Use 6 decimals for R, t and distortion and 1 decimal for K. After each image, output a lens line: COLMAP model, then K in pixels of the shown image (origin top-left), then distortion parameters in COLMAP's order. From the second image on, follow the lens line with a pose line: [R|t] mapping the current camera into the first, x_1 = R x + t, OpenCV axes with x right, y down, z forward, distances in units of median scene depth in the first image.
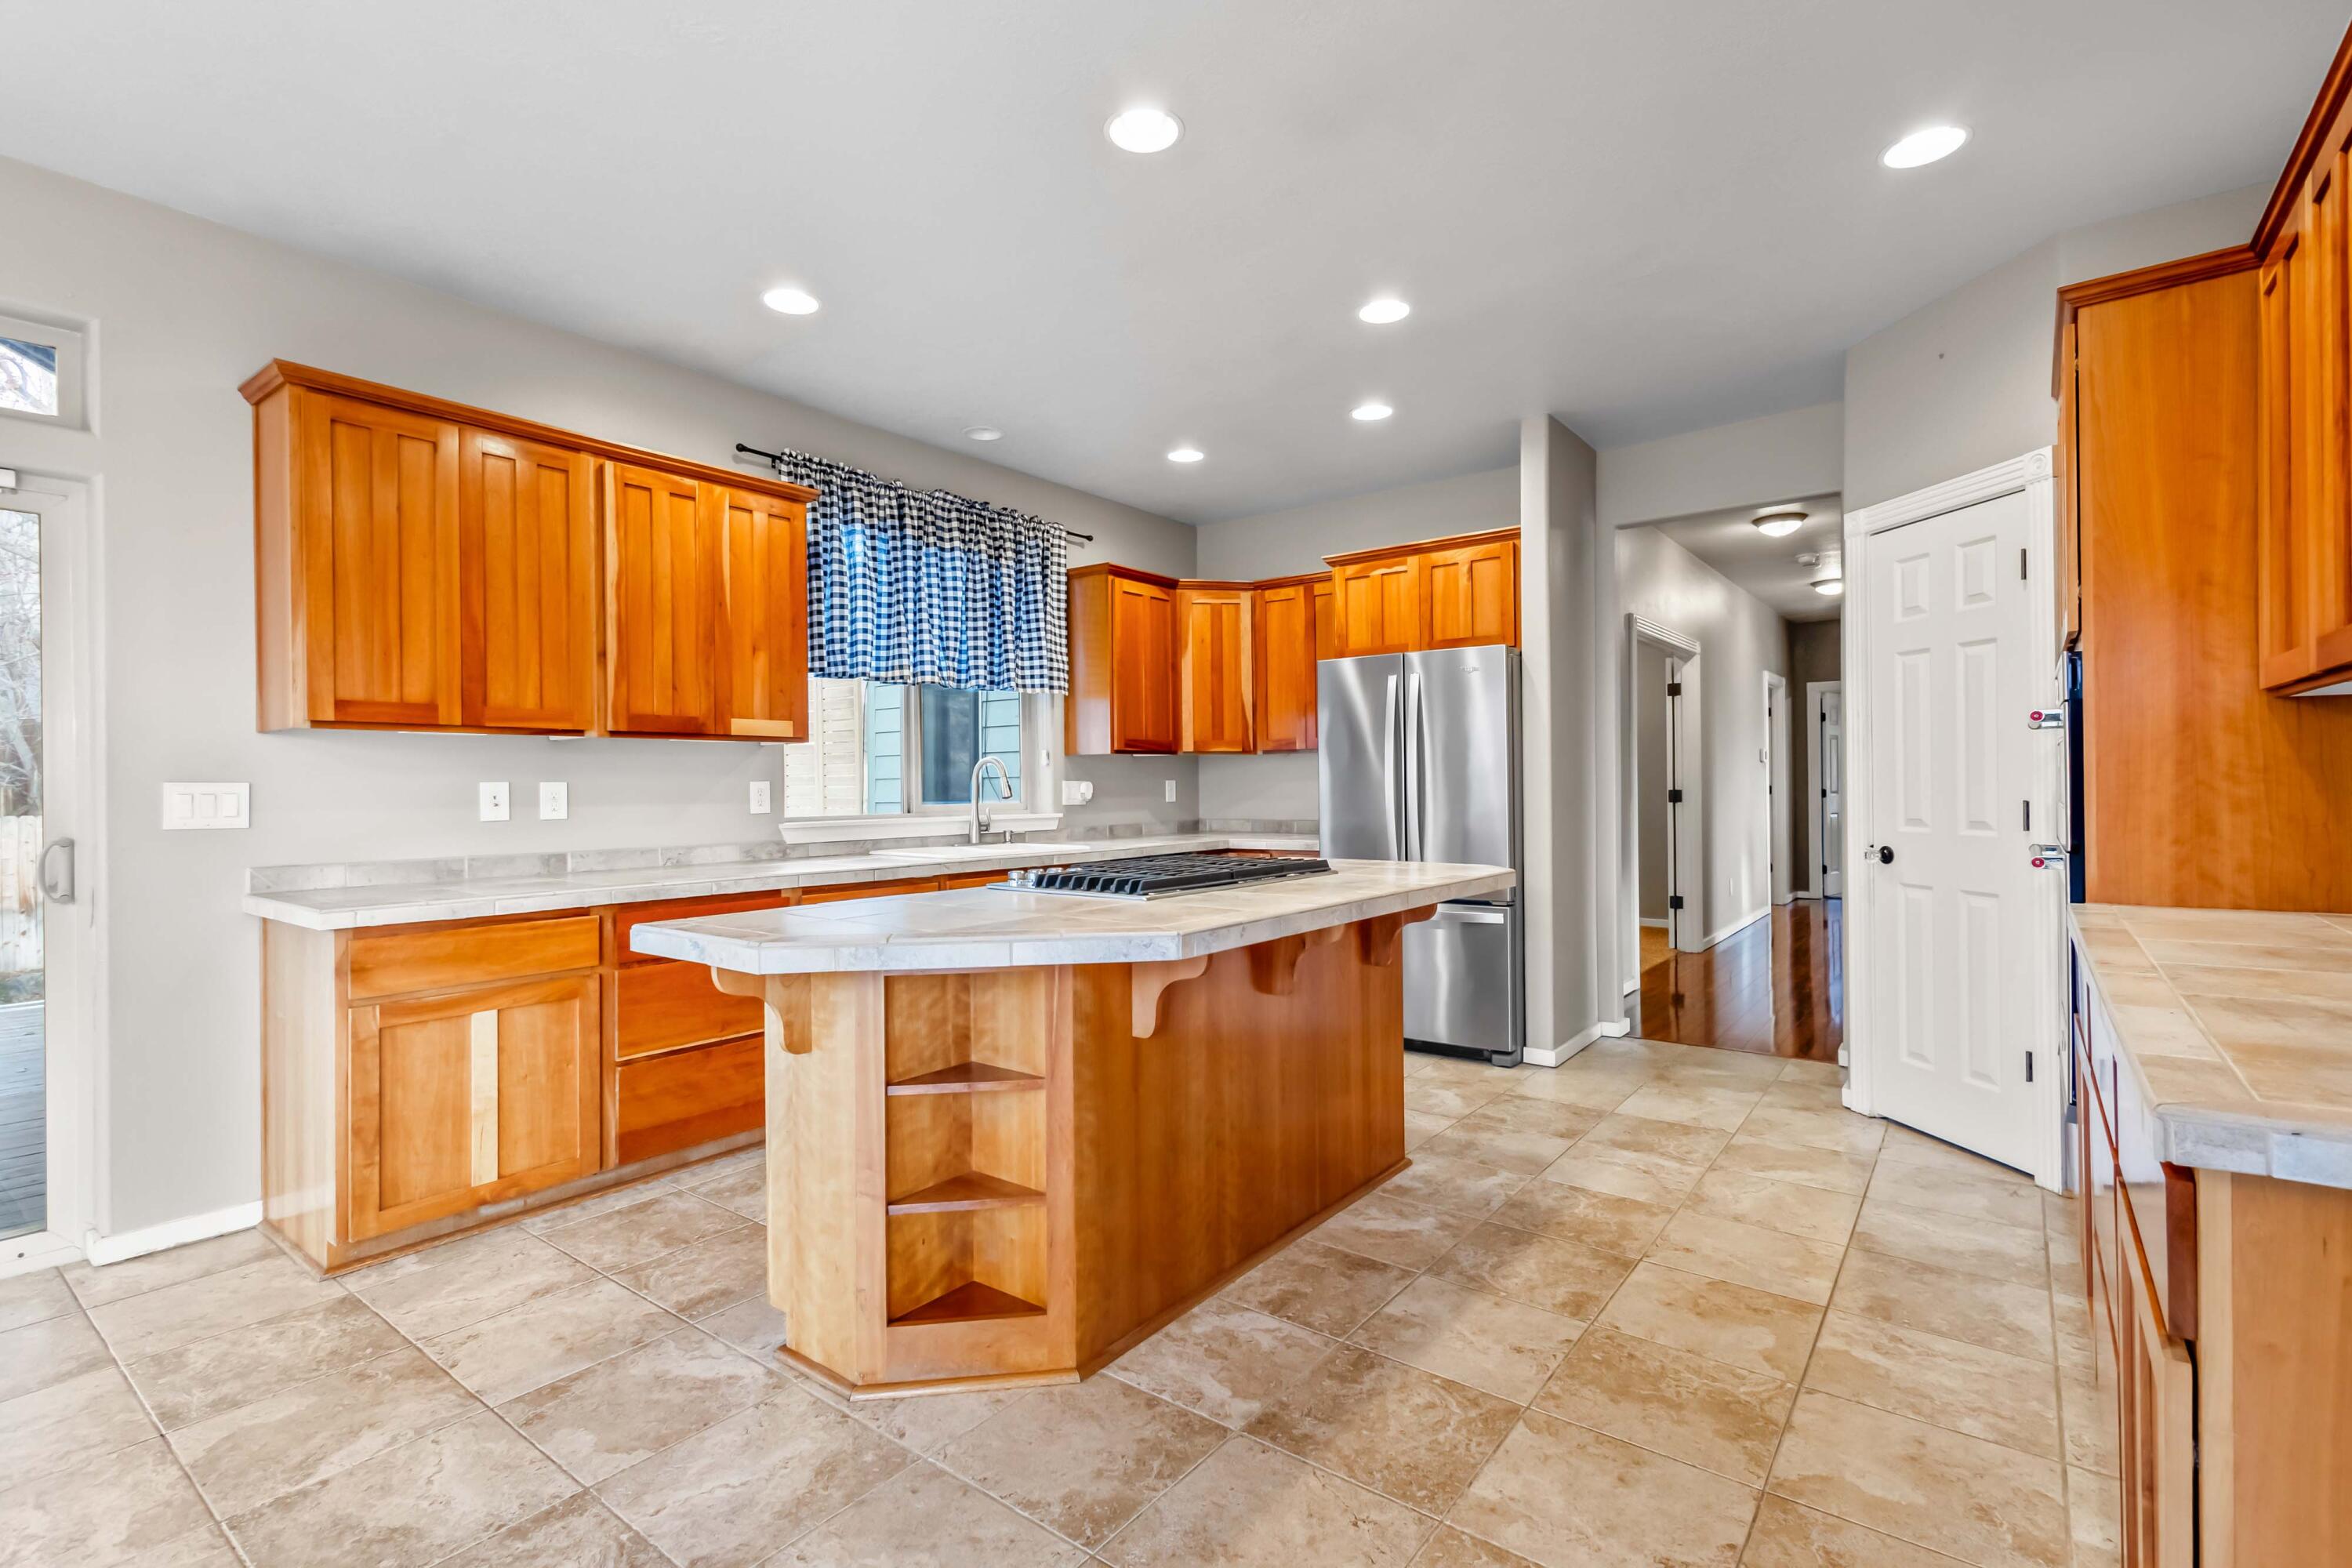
lens RADIAL K [[1090.2, 0, 1192.0], [0, 1090.2, 782.9], [0, 0, 1]] dist [0.015525, -0.003914]
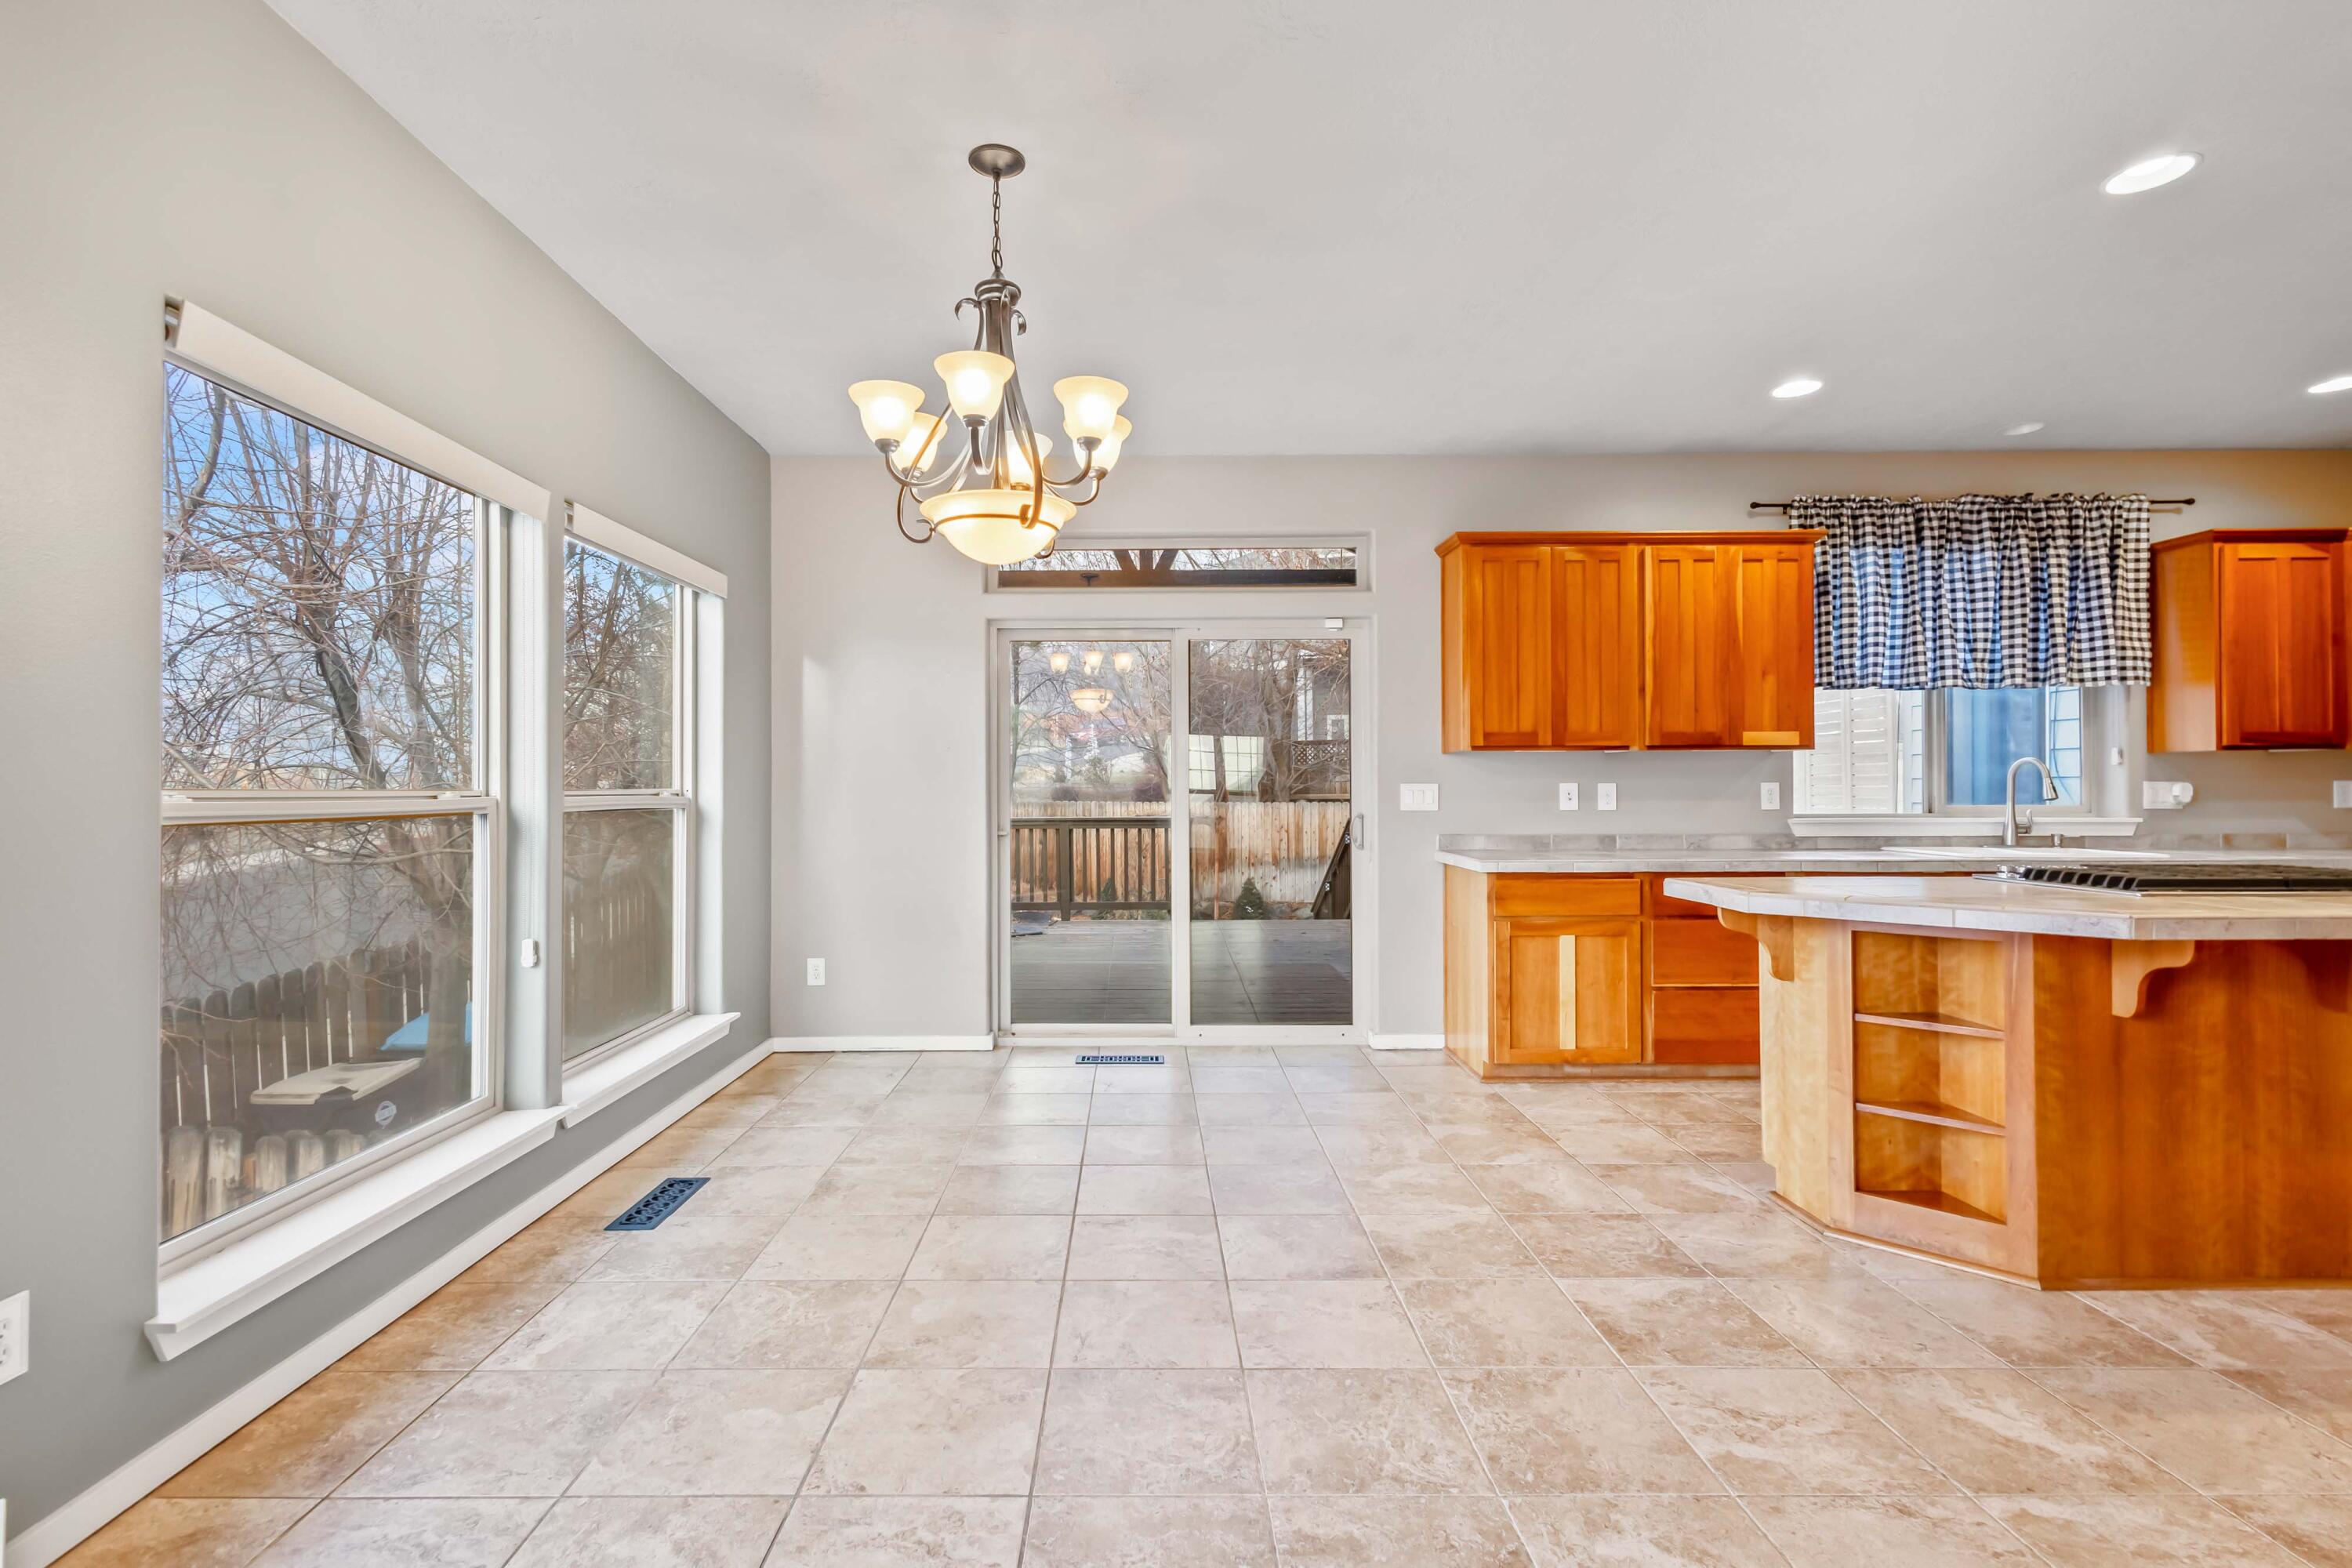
lens RADIAL K [[1090.2, 0, 1129.1], [0, 1090.2, 785.8], [0, 0, 1]] dist [0.015525, -0.003914]
pose [[0.602177, 0.004639, -0.798349, 0.191034], [-0.000299, 0.999984, 0.005586, -0.006176], [0.798363, -0.003125, 0.602169, -0.384418]]
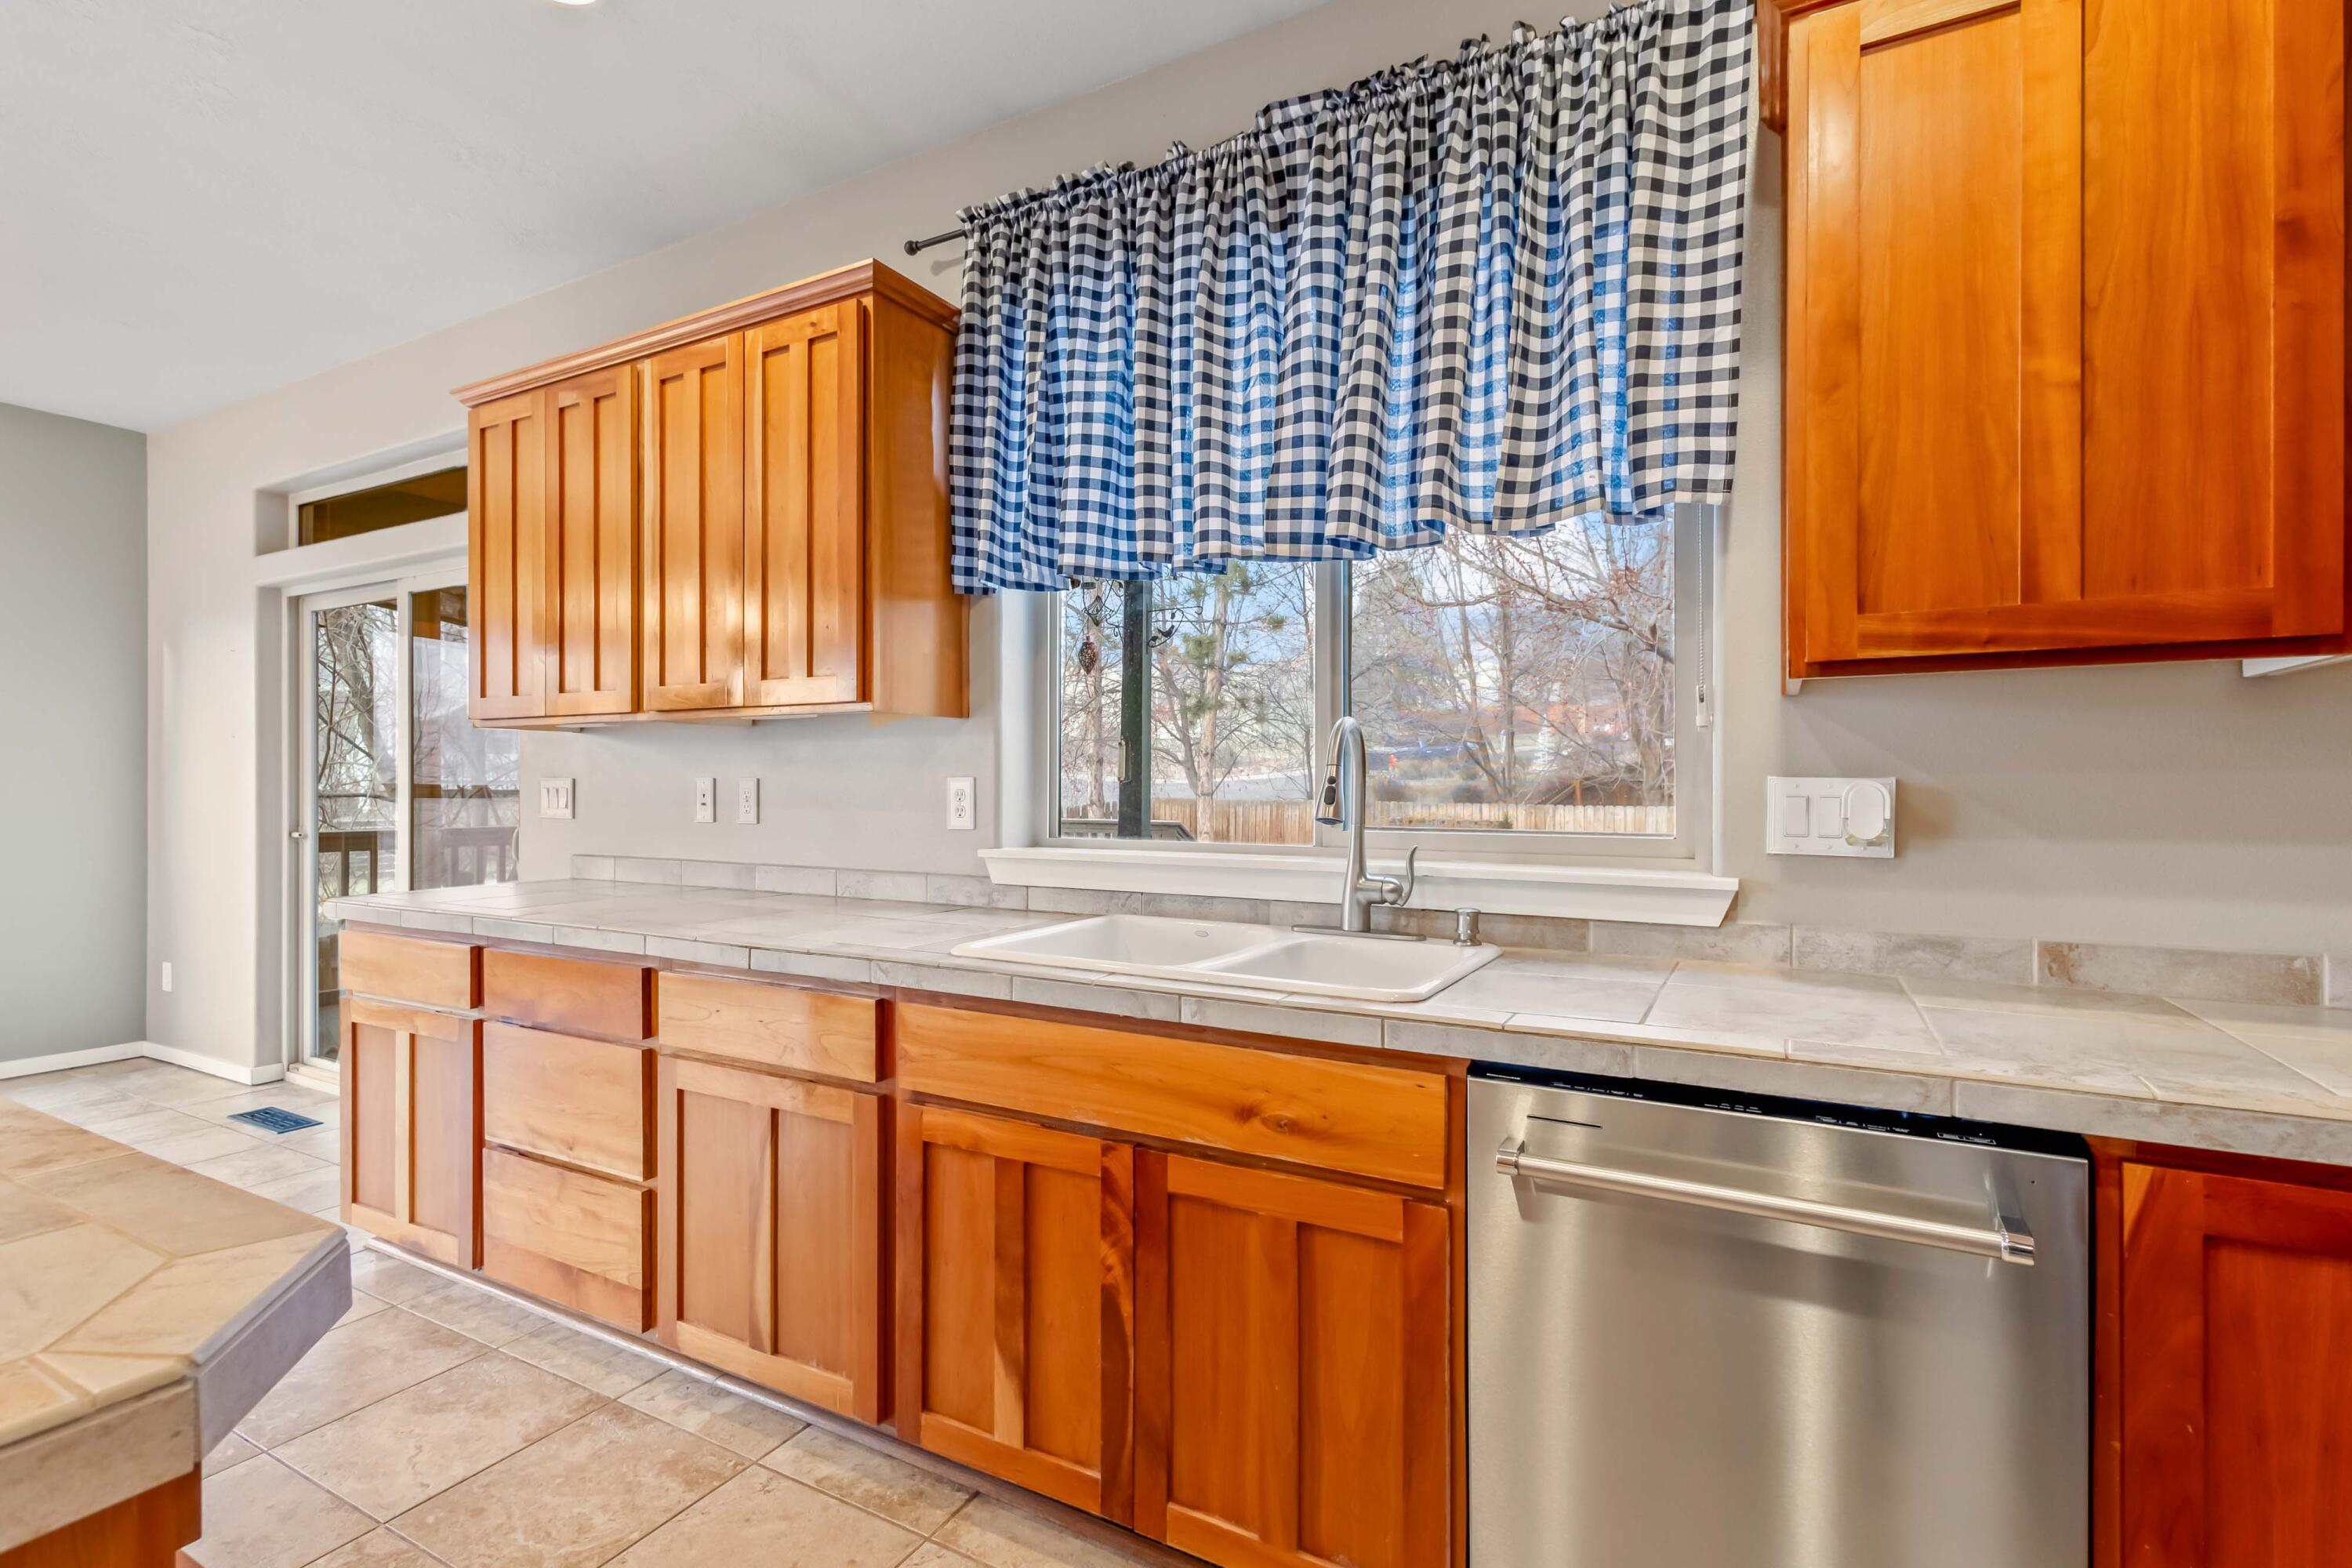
lens RADIAL K [[1090.2, 0, 1157.7], [0, 1090.2, 794.6], [0, 0, 1]] dist [0.015525, -0.003914]
pose [[0.125183, 0.018404, -0.991963, 0.325917], [-0.000477, 0.999829, 0.018489, -0.005104], [0.992134, -0.001842, 0.125171, 1.495638]]
